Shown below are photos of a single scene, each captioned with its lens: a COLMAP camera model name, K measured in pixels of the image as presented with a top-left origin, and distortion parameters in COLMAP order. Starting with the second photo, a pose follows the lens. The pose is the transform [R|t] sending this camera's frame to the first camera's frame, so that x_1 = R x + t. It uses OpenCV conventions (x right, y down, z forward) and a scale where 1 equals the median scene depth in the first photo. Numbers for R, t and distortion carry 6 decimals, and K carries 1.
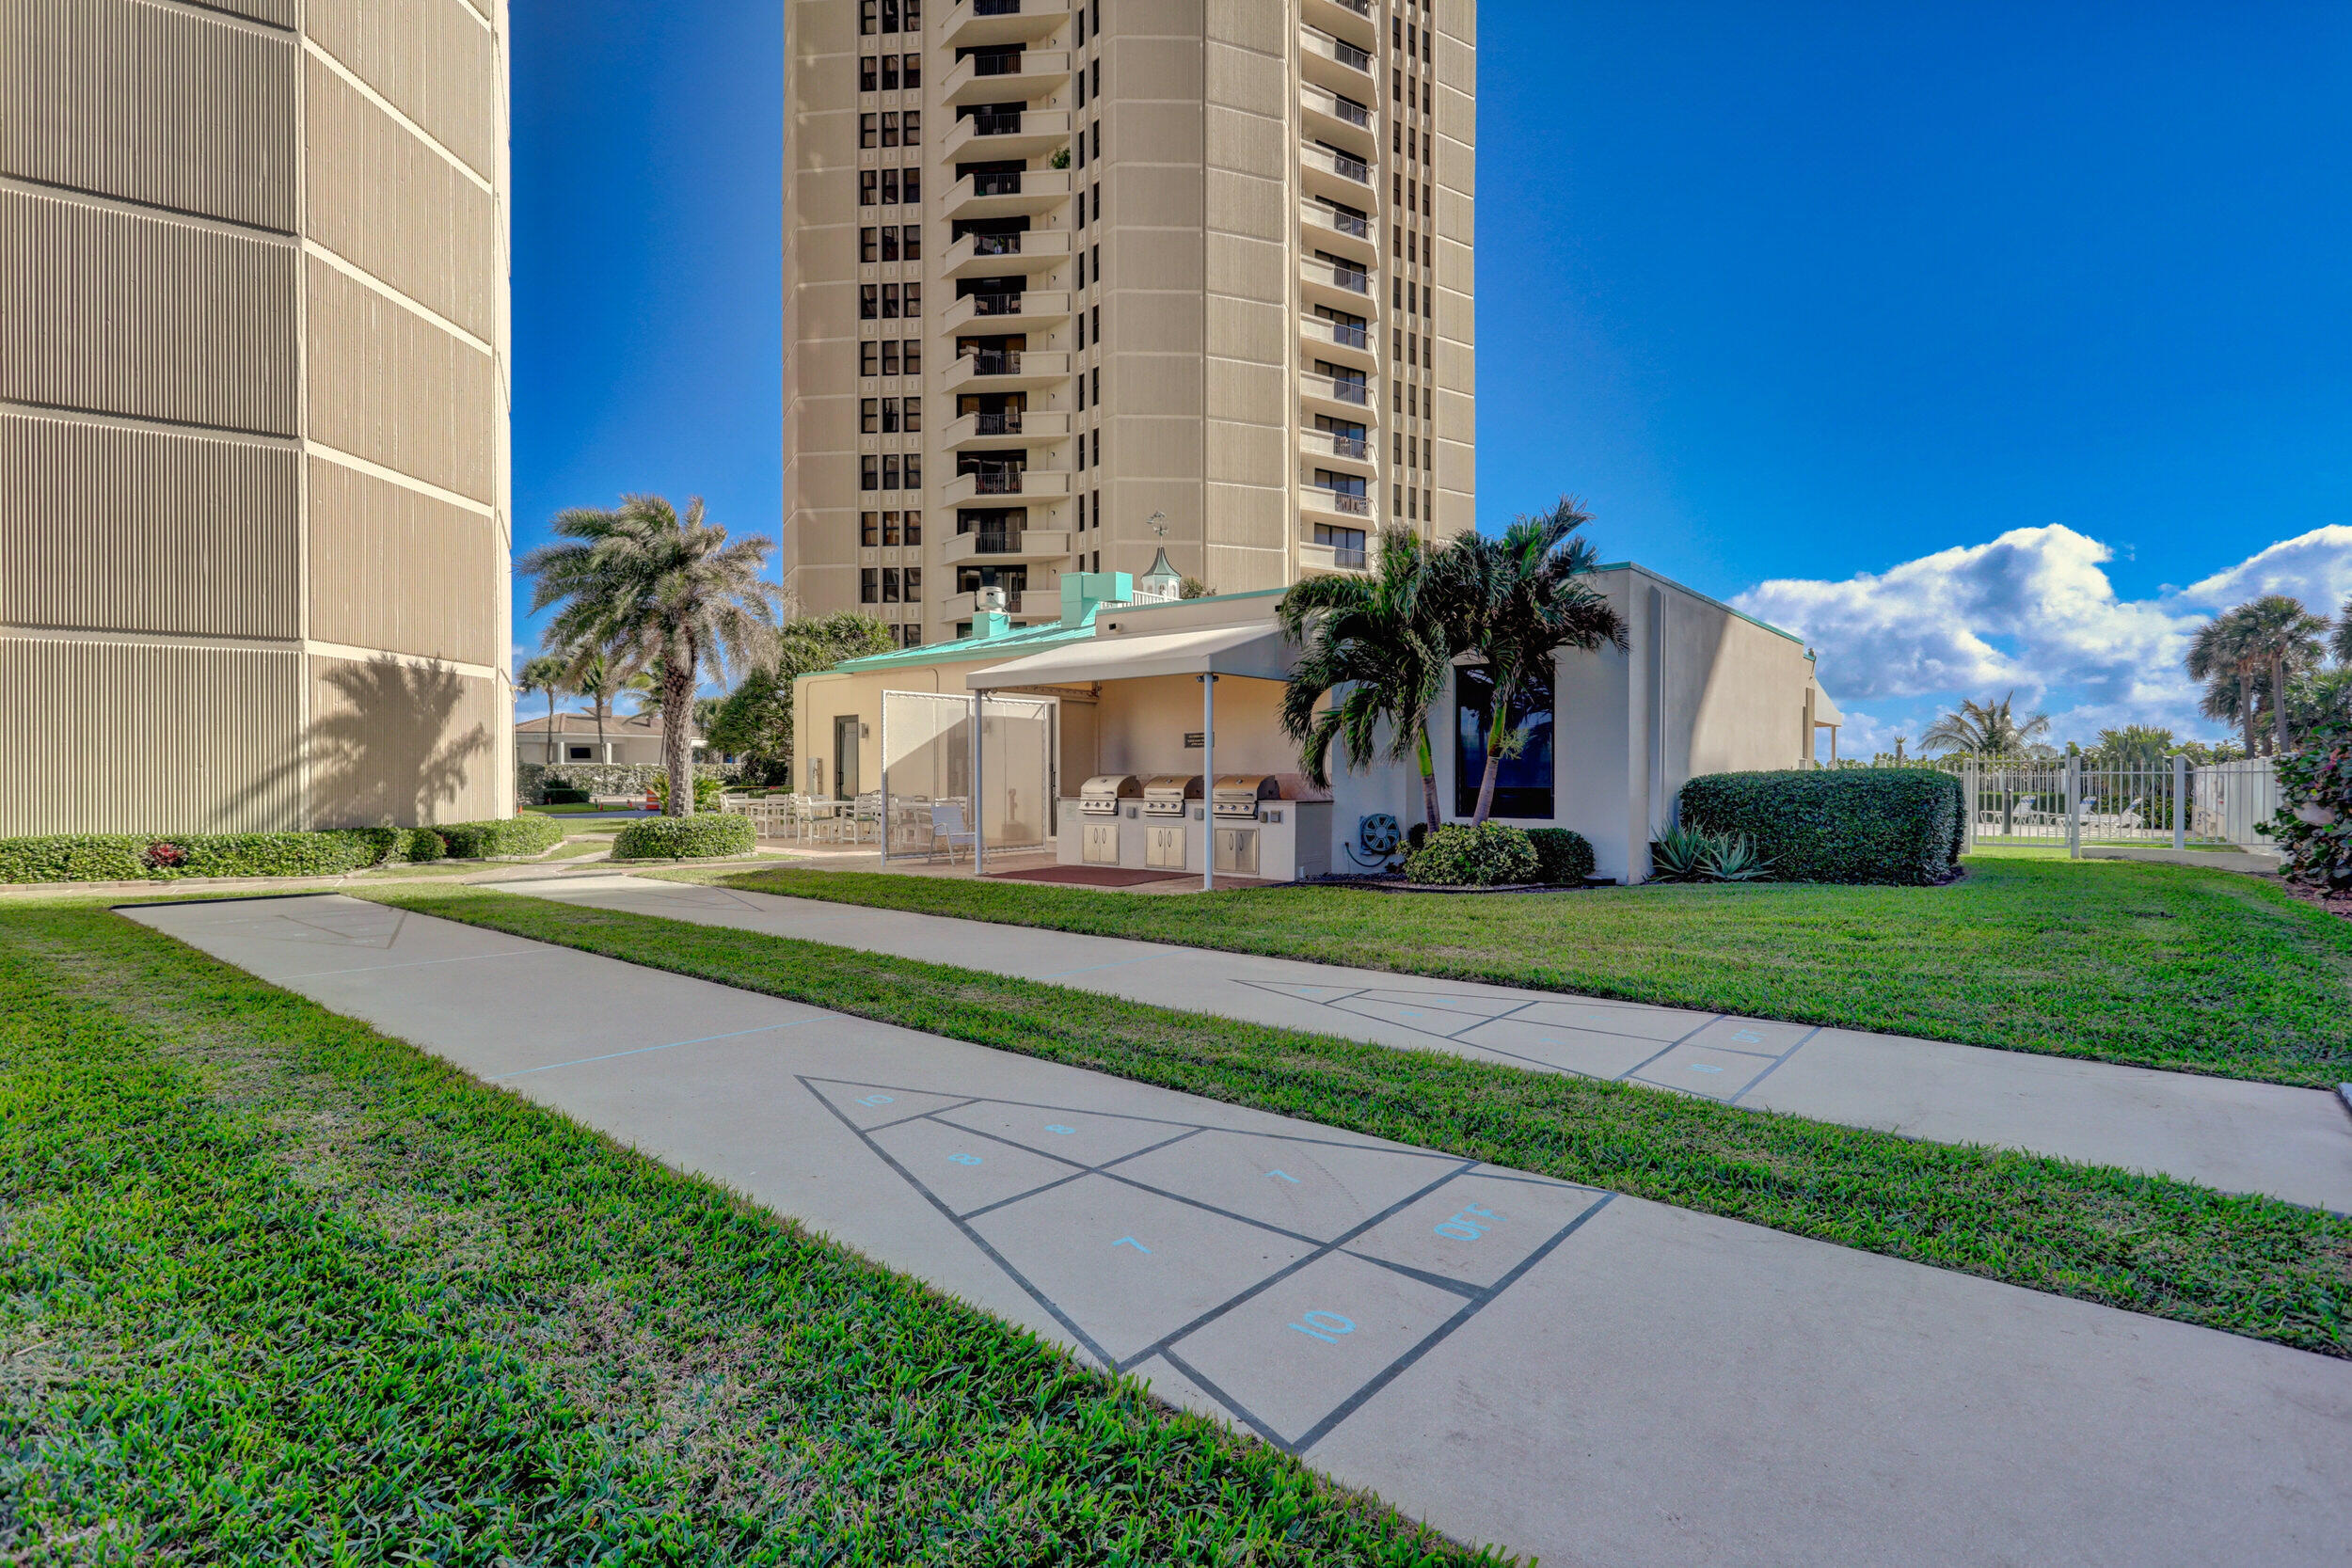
lens RADIAL K [[1125.7, 0, 1171.0], [0, 1125.7, 782.0], [0, 0, 1]] dist [-0.002757, 0.000022]
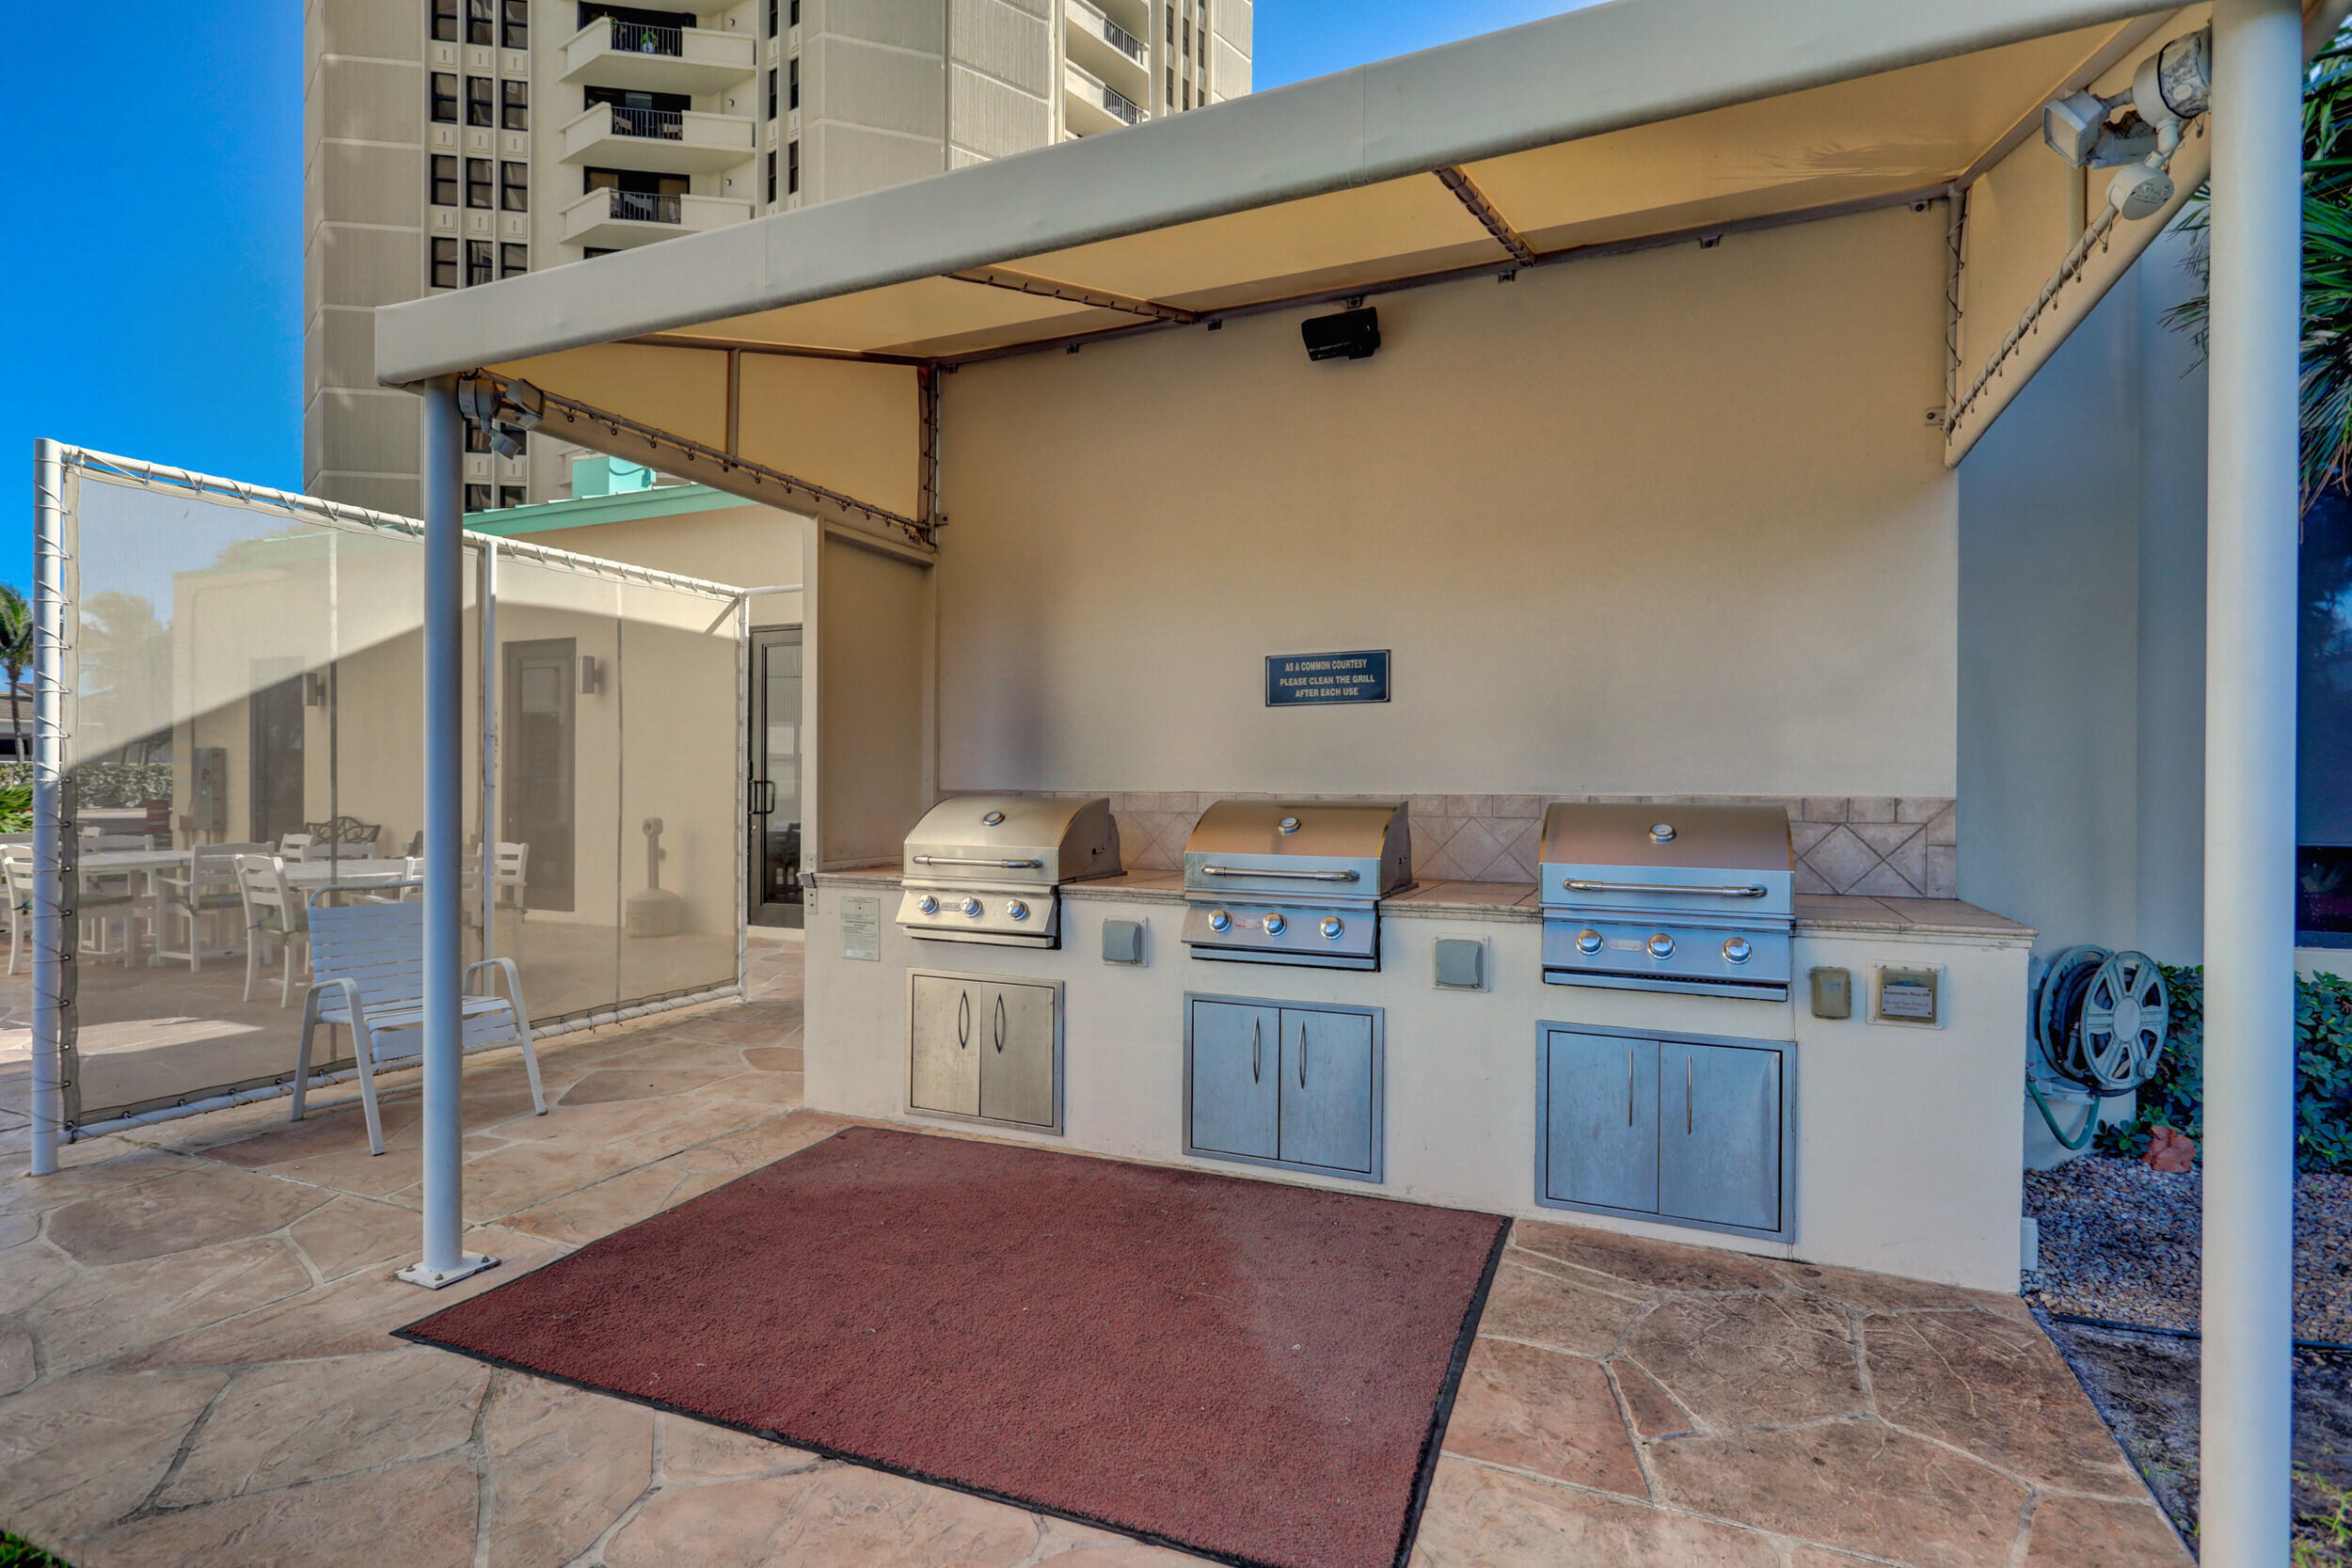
lens RADIAL K [[1125.7, 0, 1185.9], [0, 1125.7, 785.3], [0, 0, 1]] dist [-0.002757, 0.000022]
pose [[0.958095, 0.004453, 0.286414, -0.028191], [-0.003317, 0.999985, -0.004451, -0.002349], [-0.286430, 0.003314, 0.958095, 0.216720]]
